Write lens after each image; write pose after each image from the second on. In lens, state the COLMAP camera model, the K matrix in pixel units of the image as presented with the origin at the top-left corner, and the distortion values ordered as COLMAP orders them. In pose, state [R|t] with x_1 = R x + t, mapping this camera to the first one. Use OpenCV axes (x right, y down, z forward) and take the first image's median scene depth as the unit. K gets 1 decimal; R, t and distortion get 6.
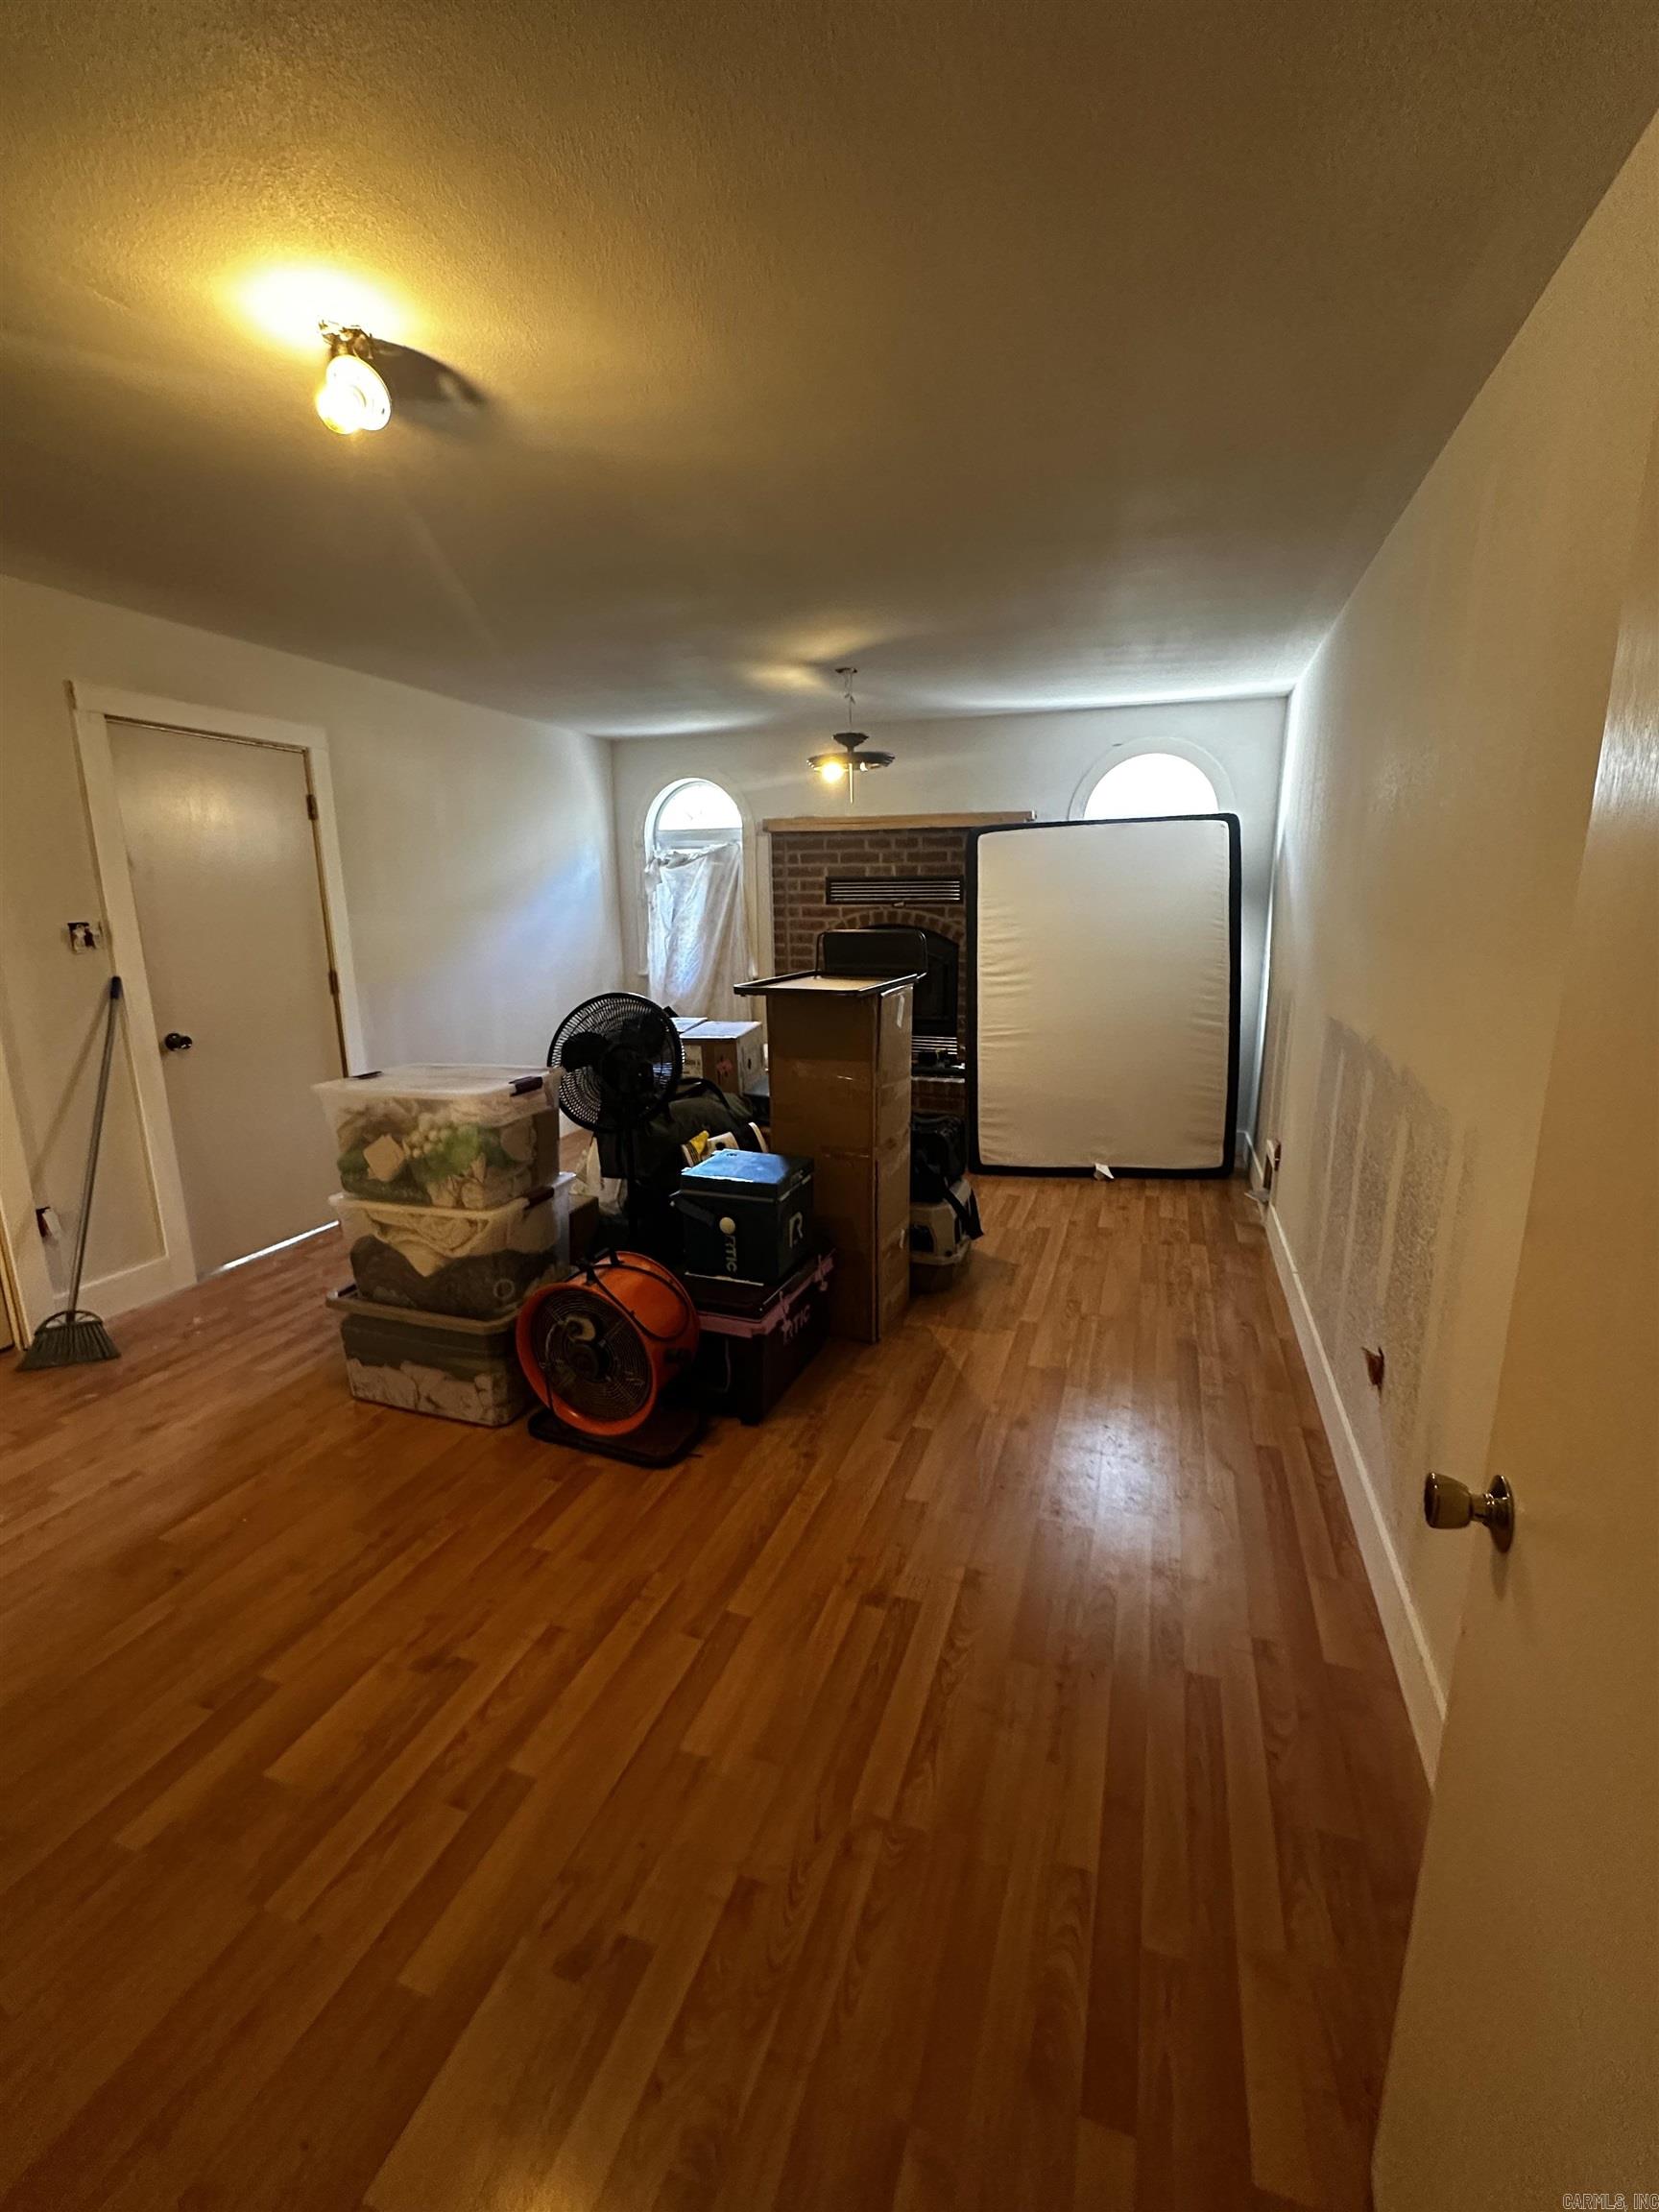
lens RADIAL K [[956.2, 0, 829.5], [0, 956.2, 1106.0], [0, 0, 1]] dist [0.000117, 0.000244]
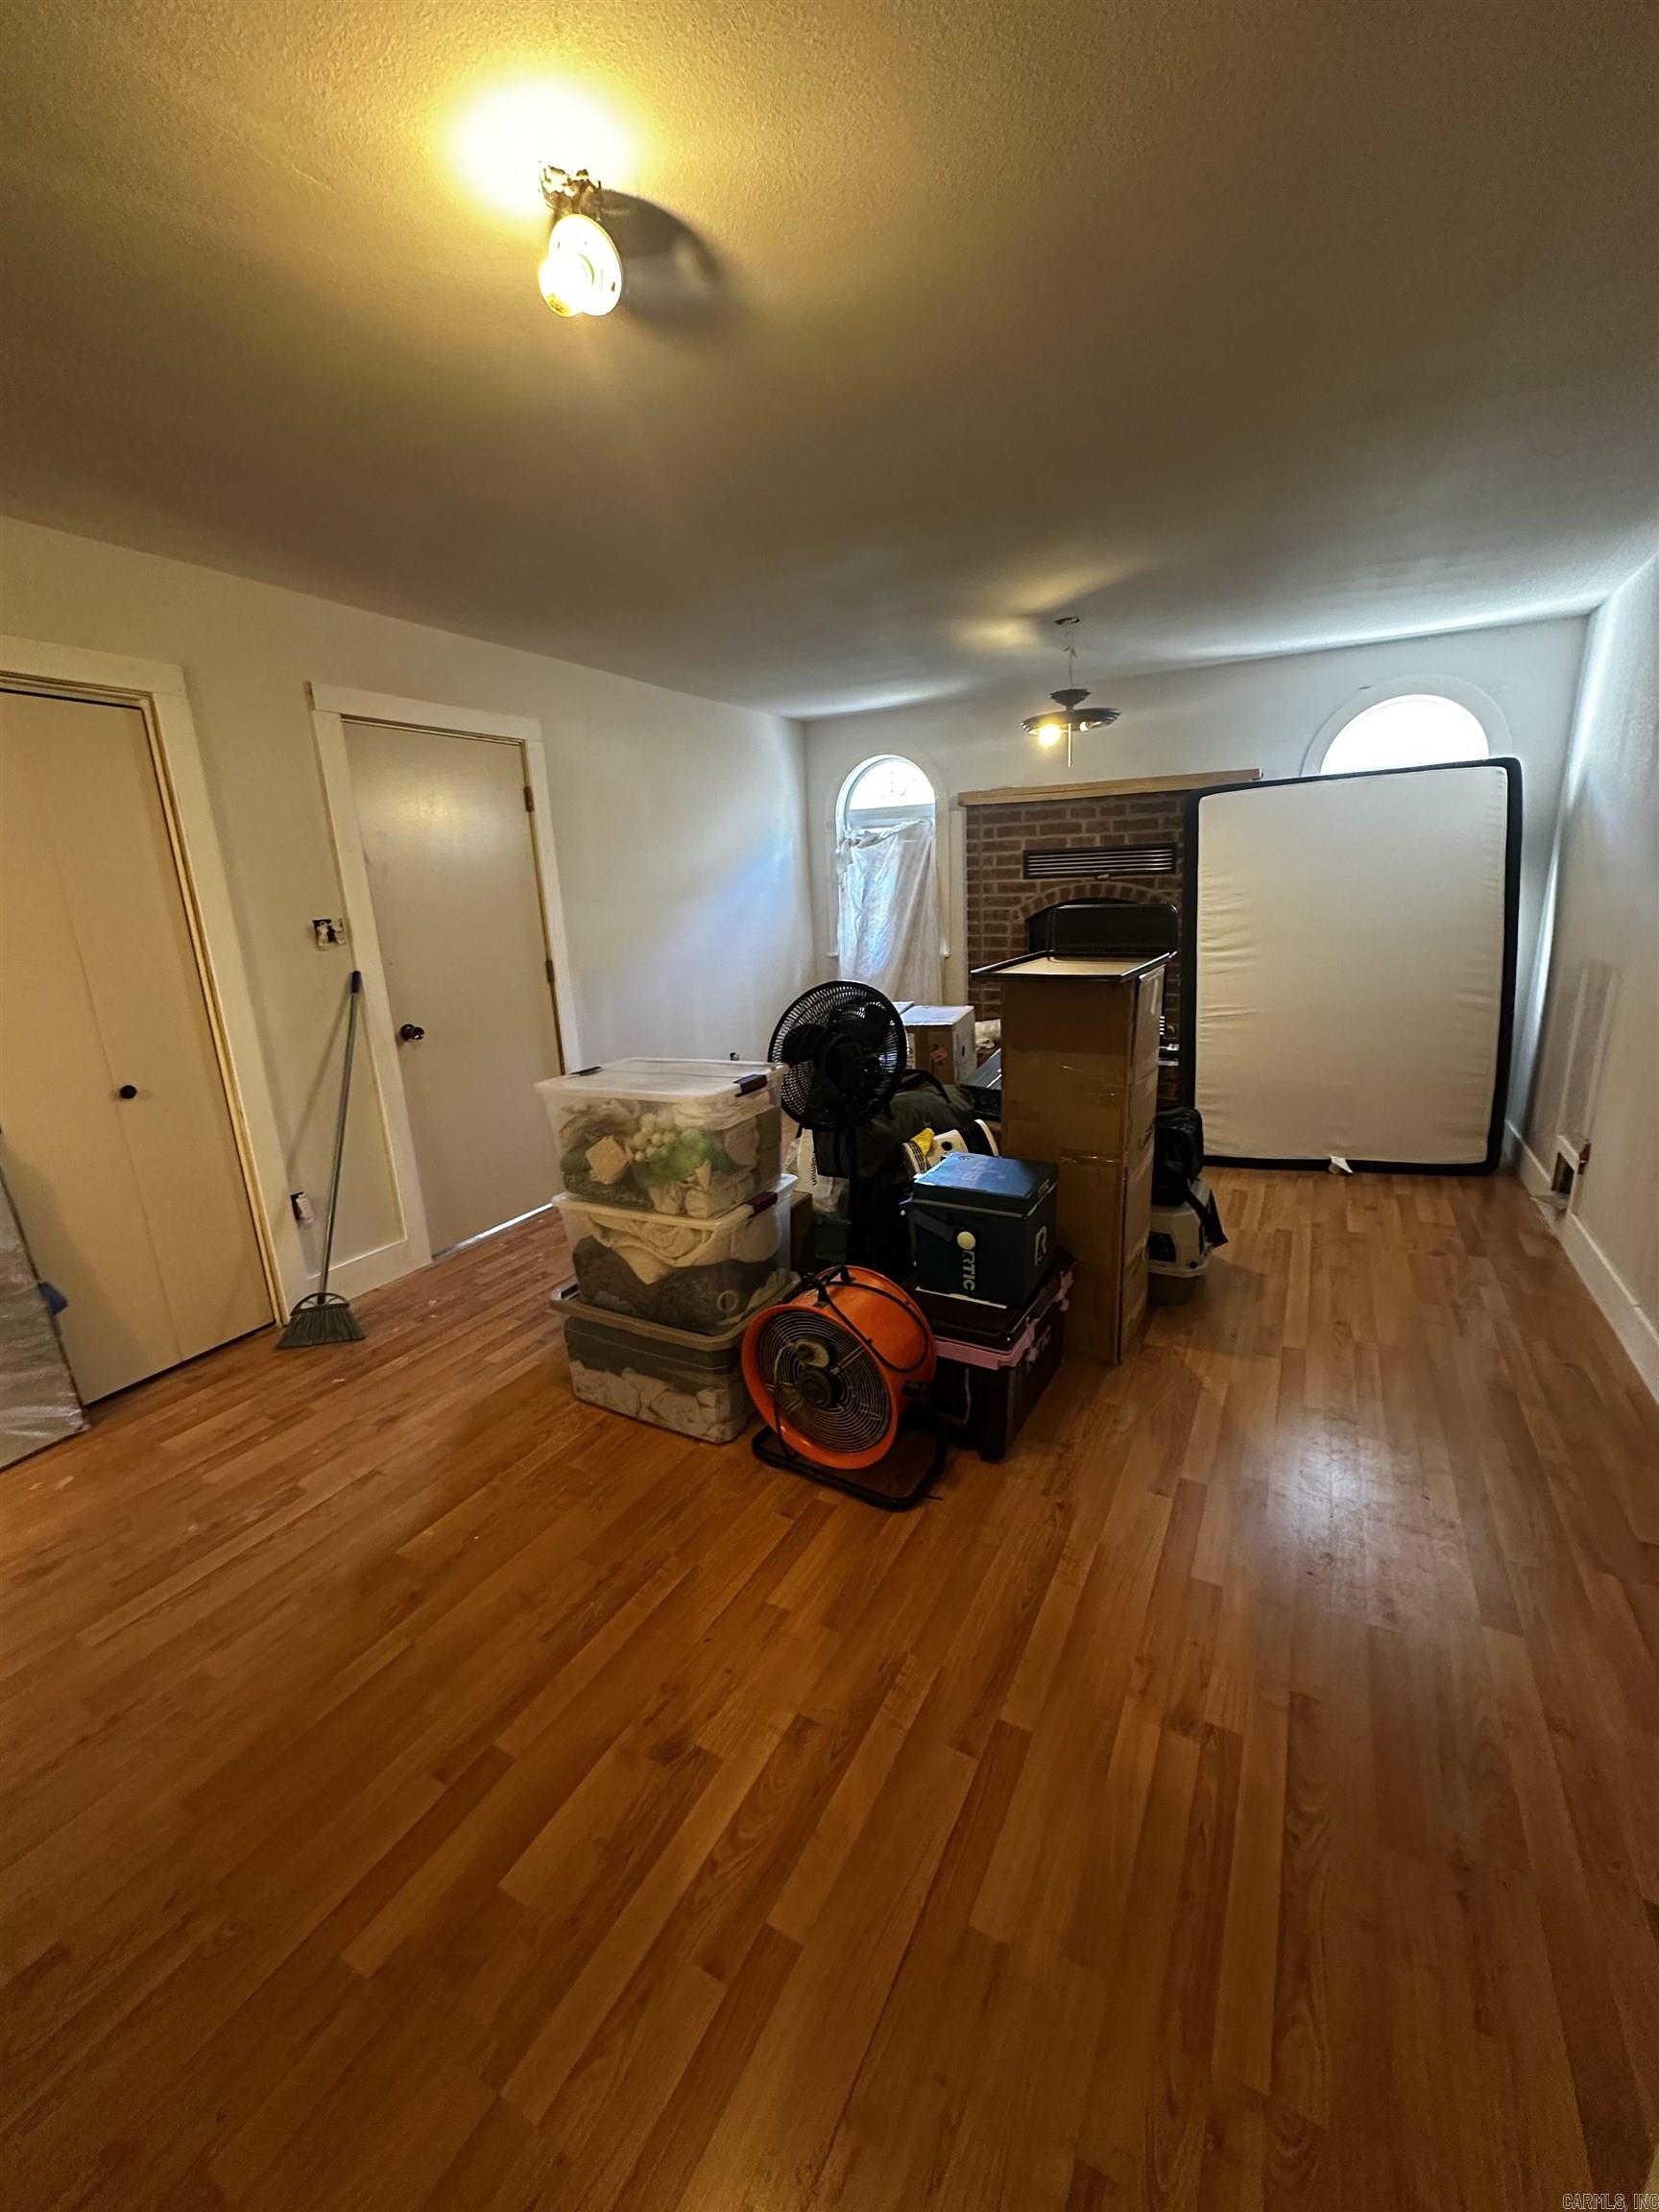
lens RADIAL K [[885.8, 0, 829.5], [0, 885.8, 1106.0], [0, 0, 1]] dist [0.000750, 0.000196]
pose [[0.986100, 0.009066, -0.165902, -0.083598], [-0.002723, 0.999258, 0.038420, -0.028631], [0.166128, -0.037434, 0.985393, 0.140518]]
